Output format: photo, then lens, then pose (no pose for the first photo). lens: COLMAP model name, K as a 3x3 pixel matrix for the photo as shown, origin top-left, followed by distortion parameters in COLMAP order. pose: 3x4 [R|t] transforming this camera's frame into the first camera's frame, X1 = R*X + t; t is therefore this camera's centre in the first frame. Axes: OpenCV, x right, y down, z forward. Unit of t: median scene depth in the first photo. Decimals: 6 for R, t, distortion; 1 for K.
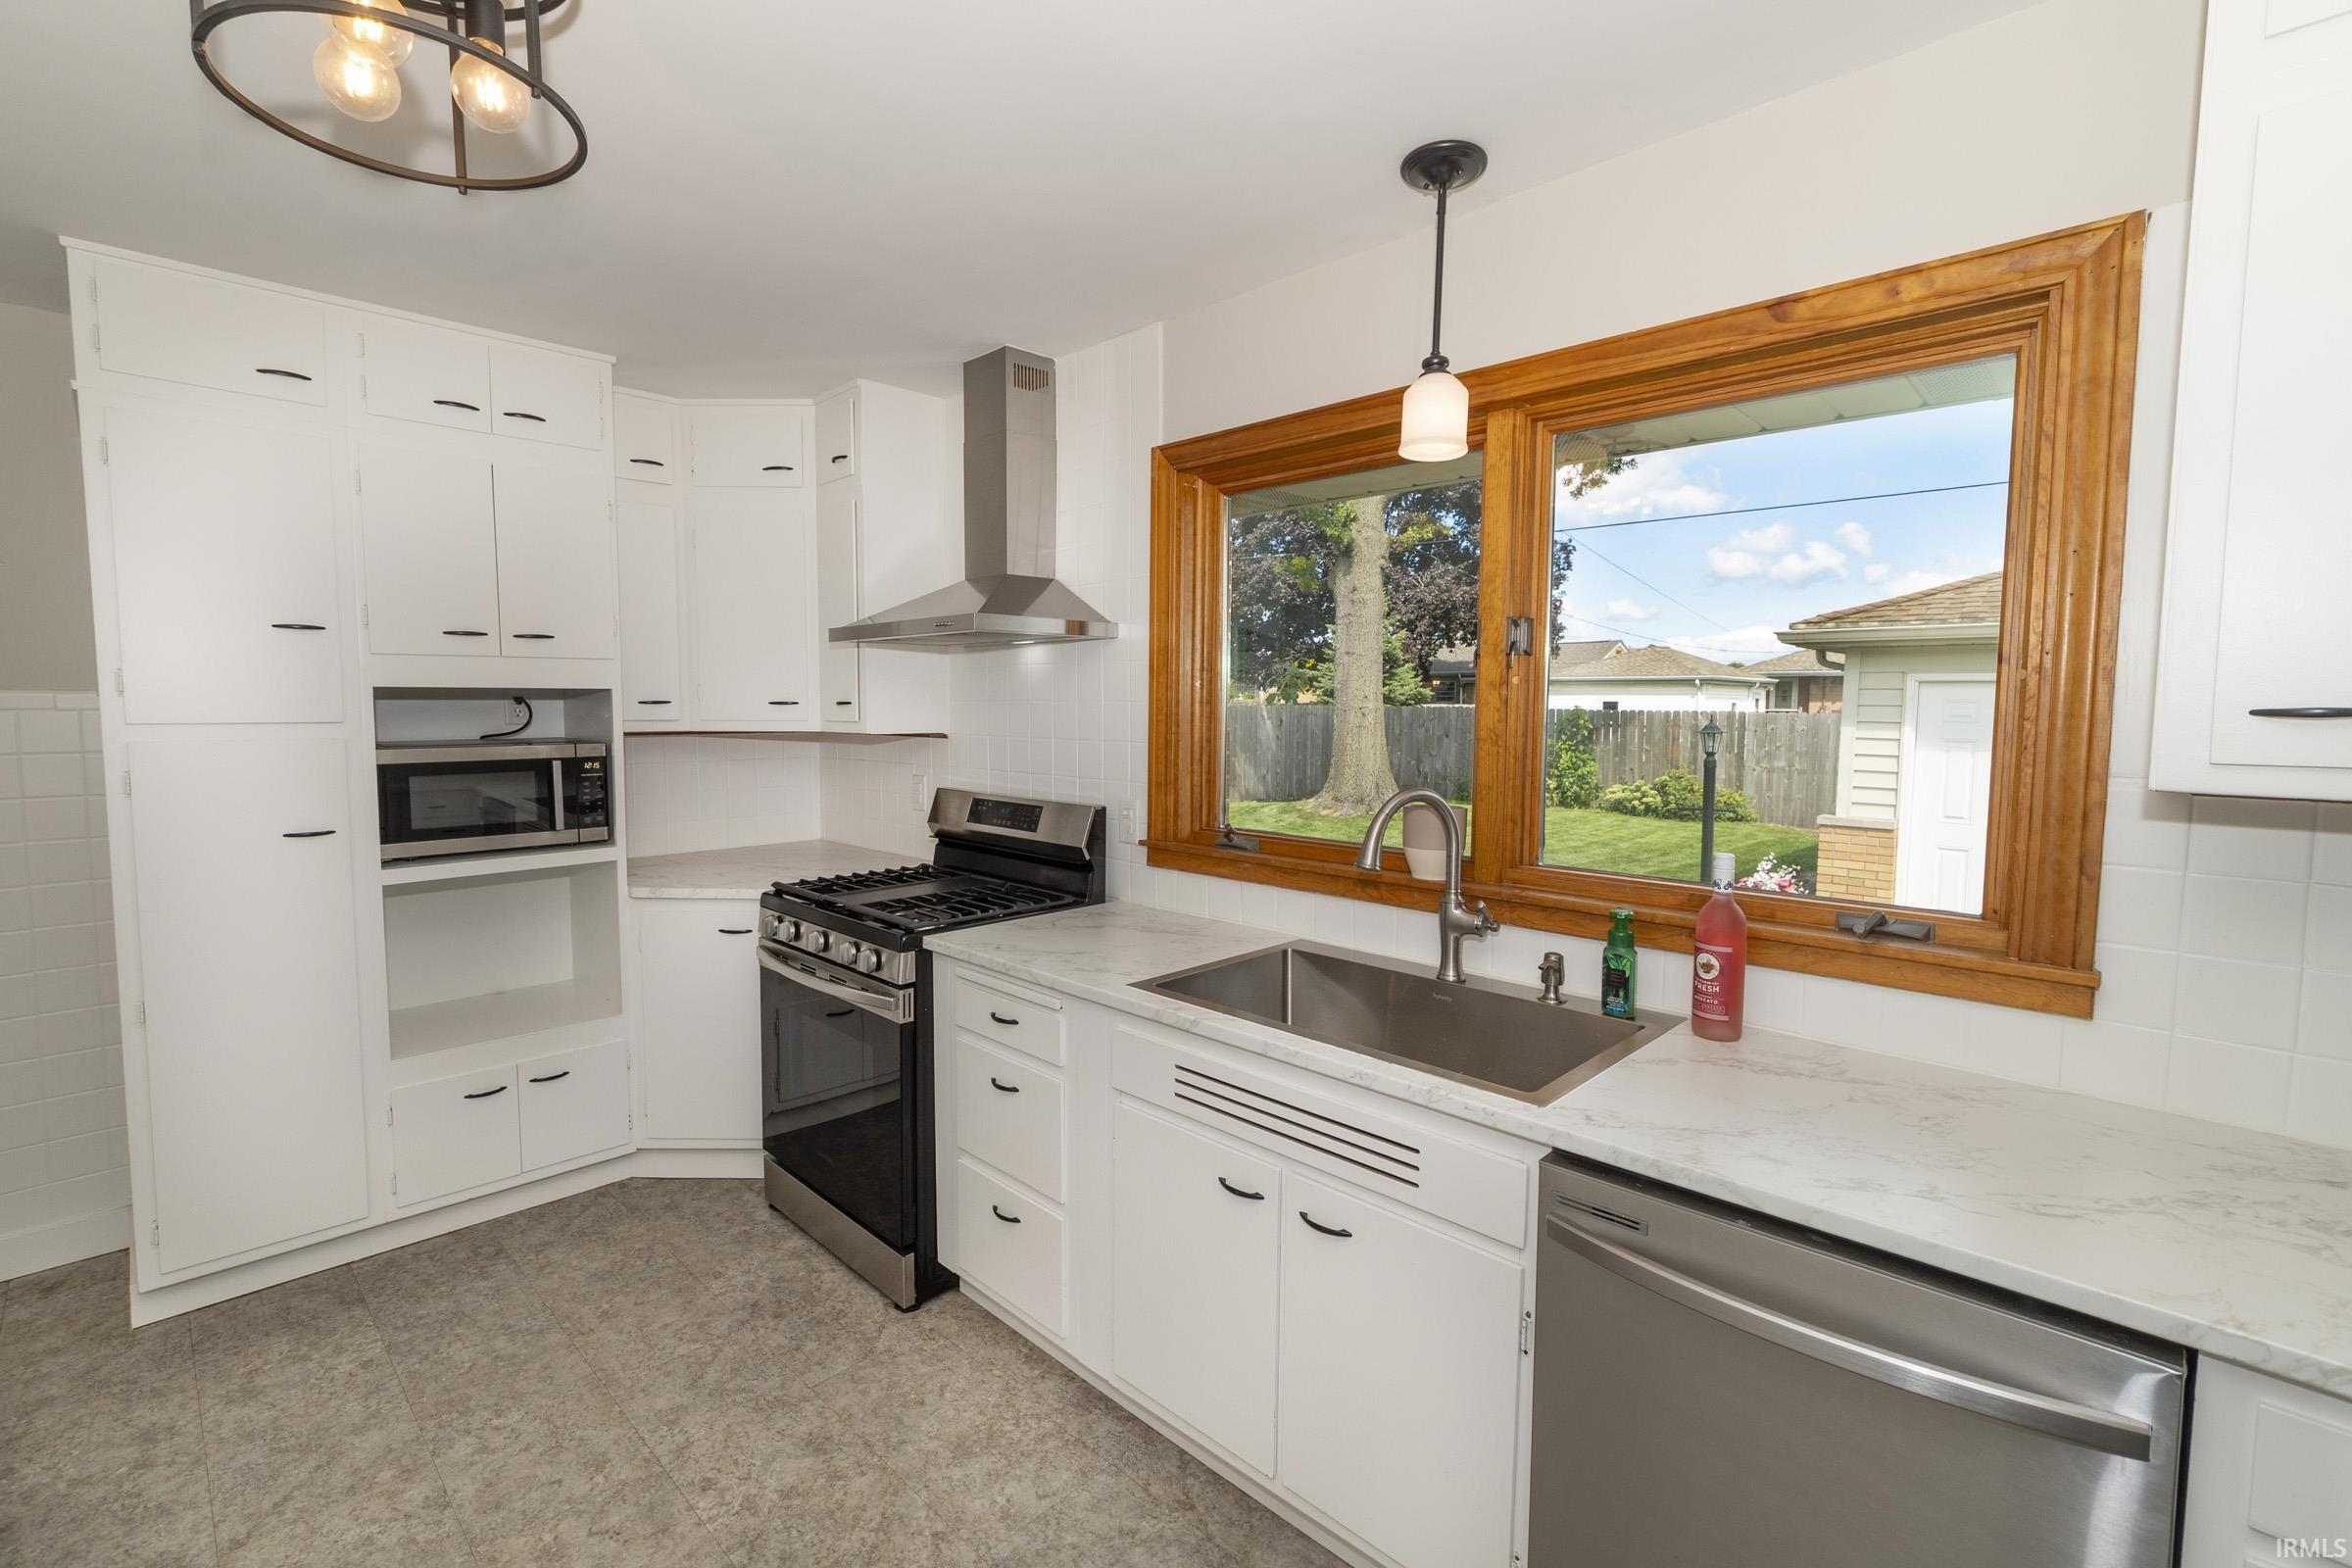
lens RADIAL K [[1037.5, 0, 1169.2], [0, 1037.5, 781.1], [0, 0, 1]] dist [-0.010562, 0.000053]
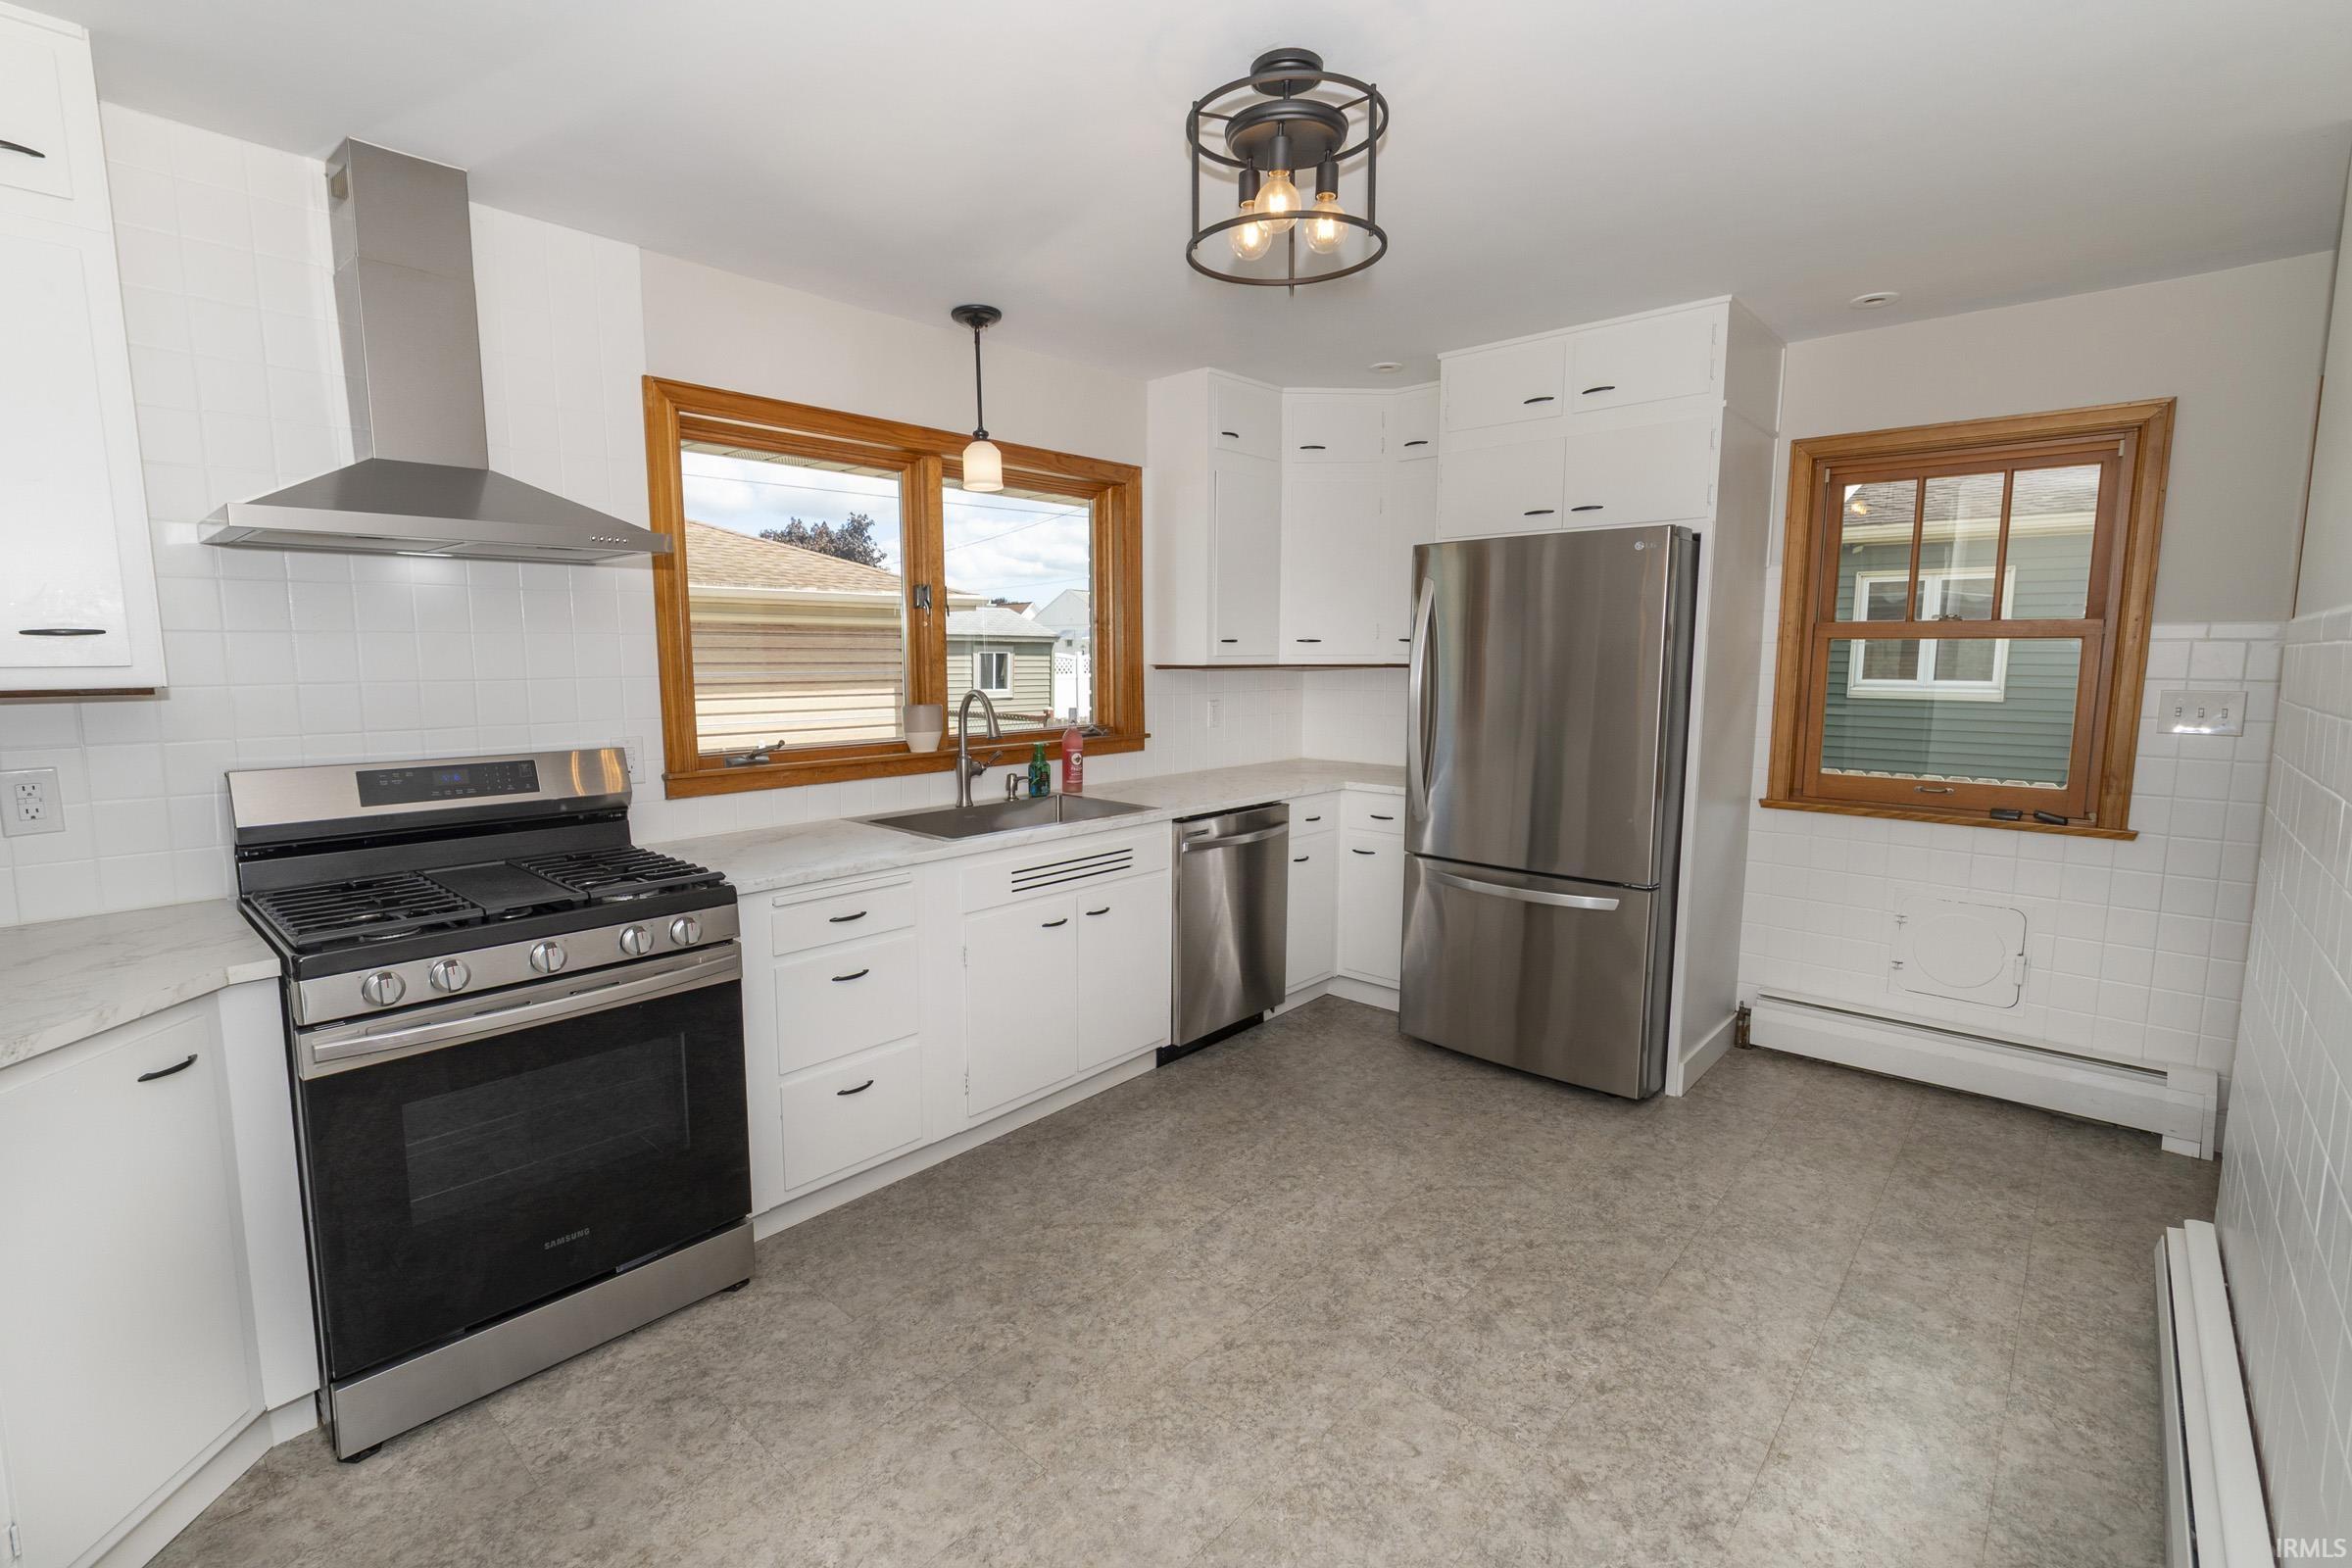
lens RADIAL K [[1037.5, 0, 1175.5], [0, 1037.5, 779.1], [0, 0, 1]] dist [-0.010562, 0.000053]
pose [[-0.051928, -0.129261, 0.990250, -1.376235], [0.075075, 0.988277, 0.132940, -0.045453], [-0.995825, 0.081246, -0.041615, 0.732811]]
